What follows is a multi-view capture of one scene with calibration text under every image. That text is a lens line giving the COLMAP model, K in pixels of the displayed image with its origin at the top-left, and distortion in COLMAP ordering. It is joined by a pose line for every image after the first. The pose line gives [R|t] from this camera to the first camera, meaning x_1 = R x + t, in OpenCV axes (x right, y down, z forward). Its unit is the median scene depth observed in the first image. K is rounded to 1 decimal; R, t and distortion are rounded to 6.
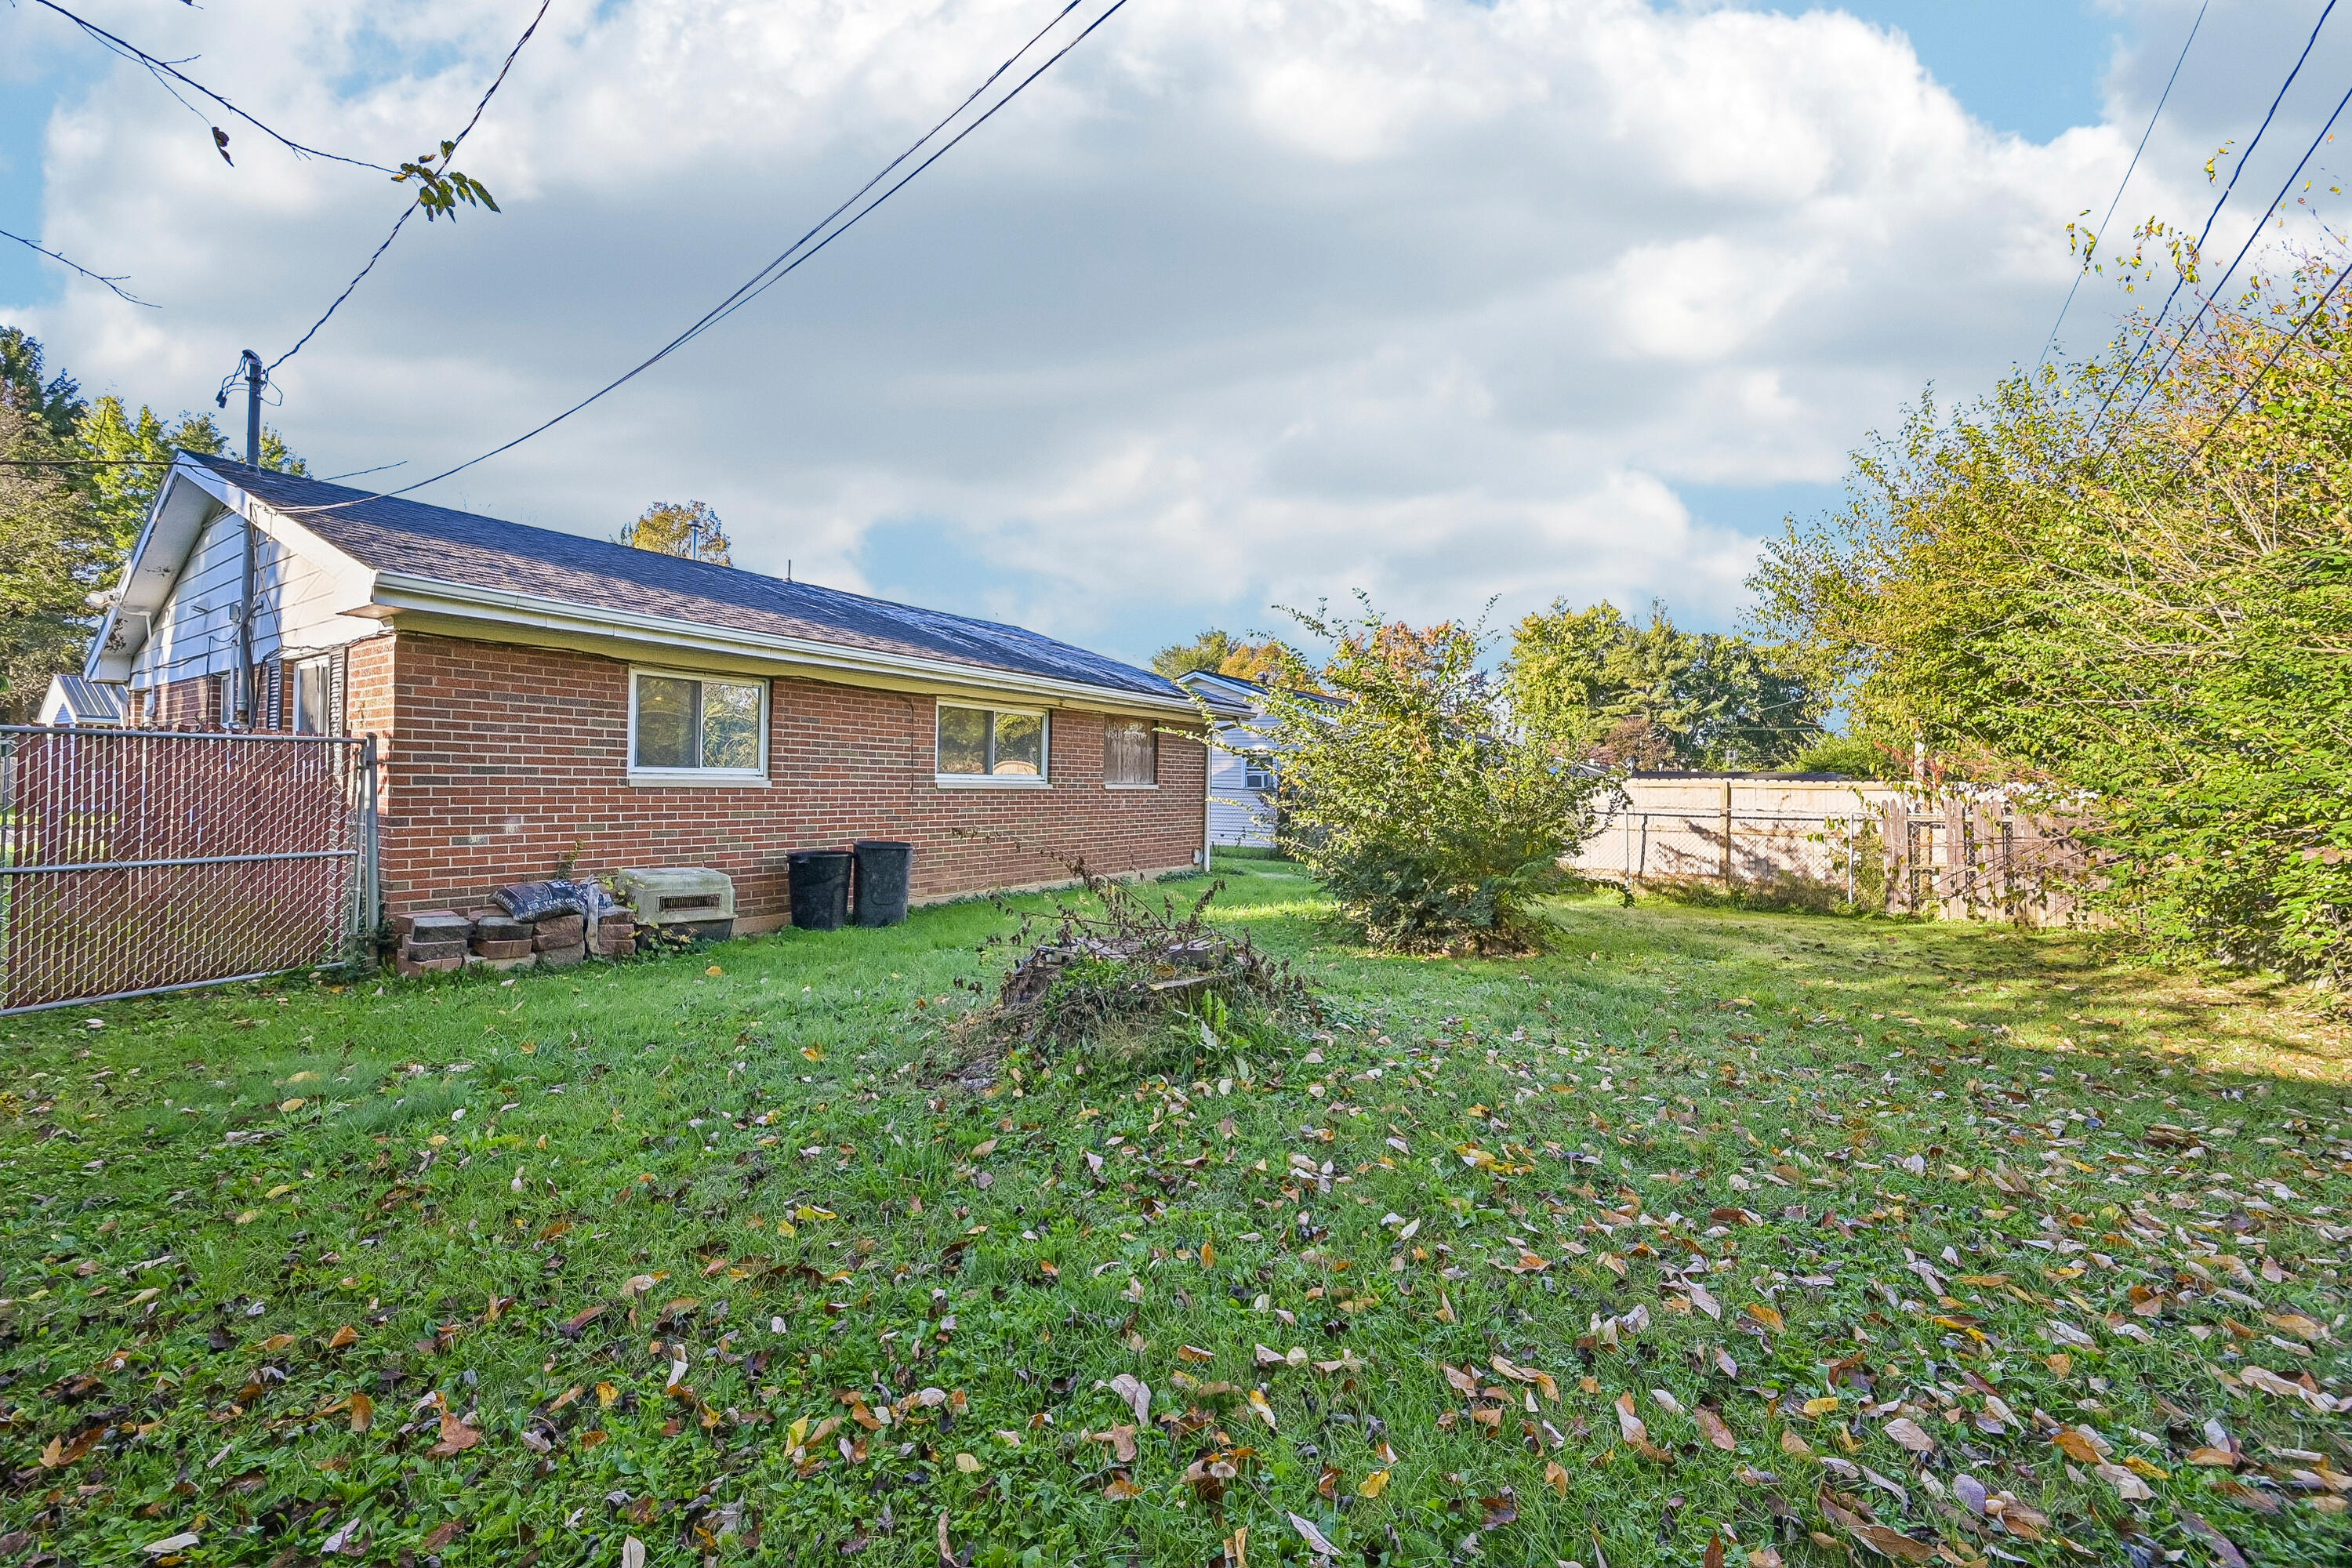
lens RADIAL K [[937.4, 0, 1173.3], [0, 937.4, 781.2], [0, 0, 1]] dist [0.000578, 0.000687]
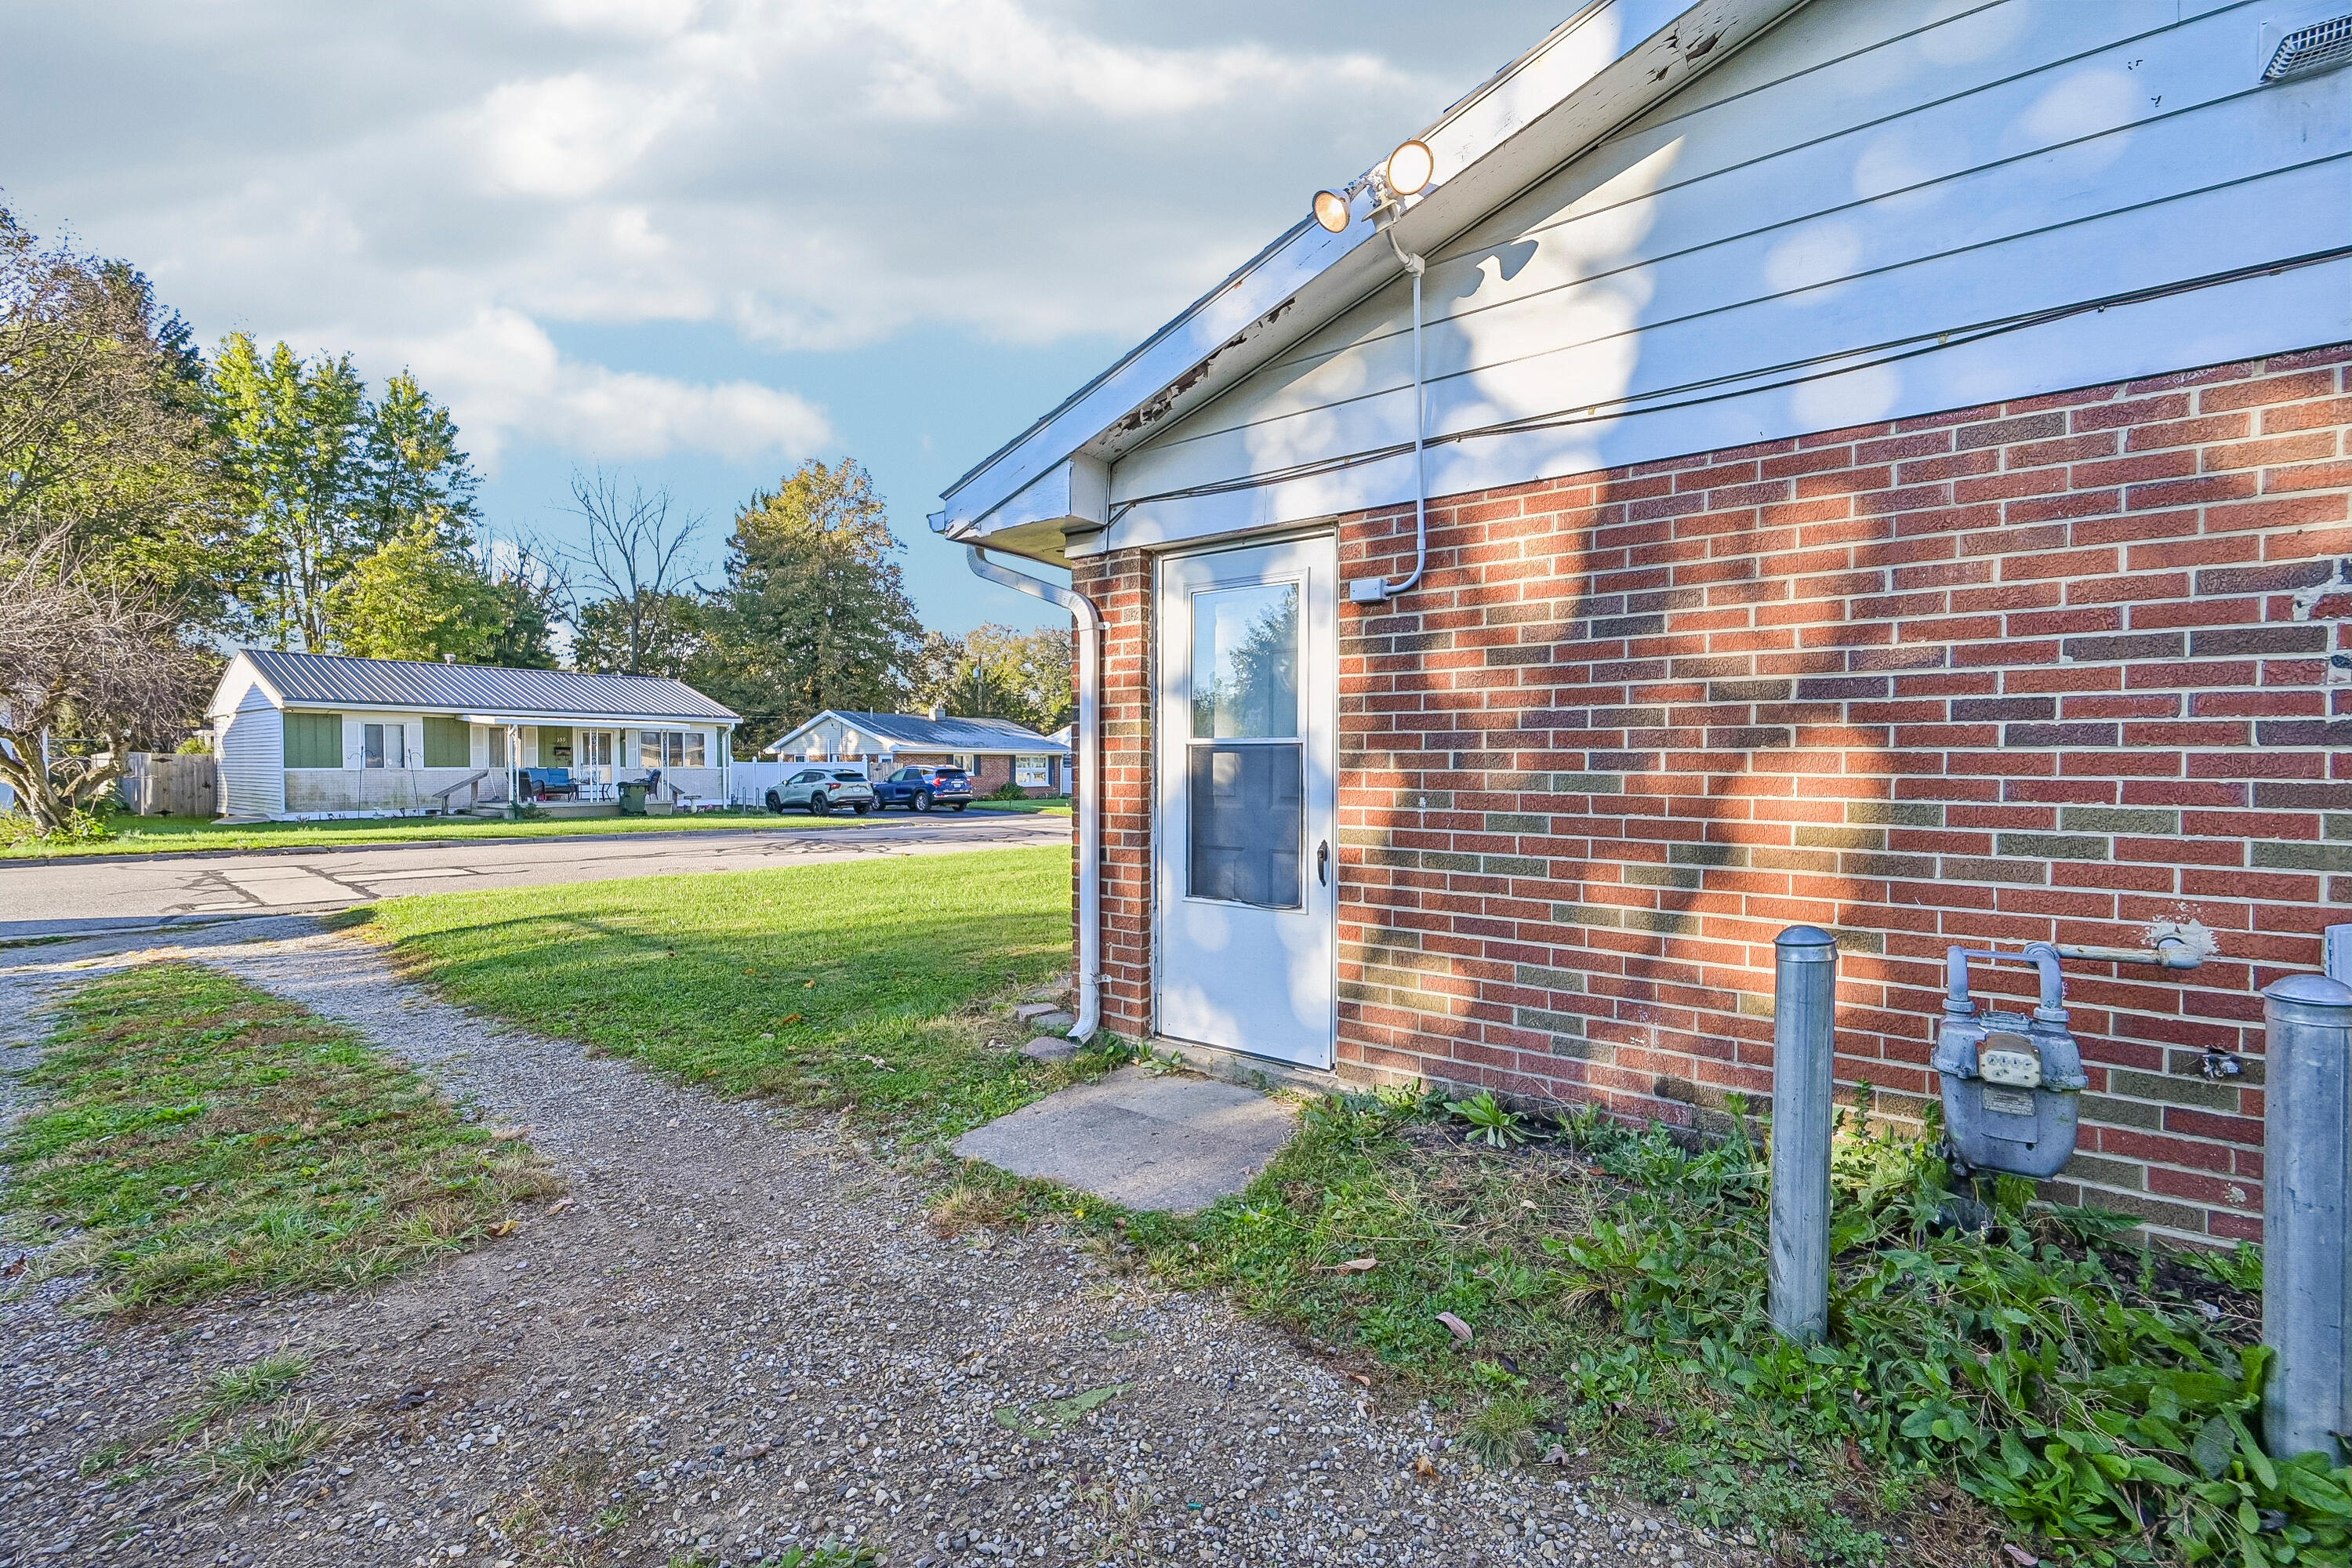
lens RADIAL K [[928.5, 0, 1170.4], [0, 928.5, 780.5], [0, 0, 1]] dist [0.000139, 0.000424]
pose [[0.999743, -0.014584, -0.017364, -0.274081], [0.014899, 0.999725, 0.018125, -0.002549], [0.017095, -0.018379, 0.999685, 0.158272]]
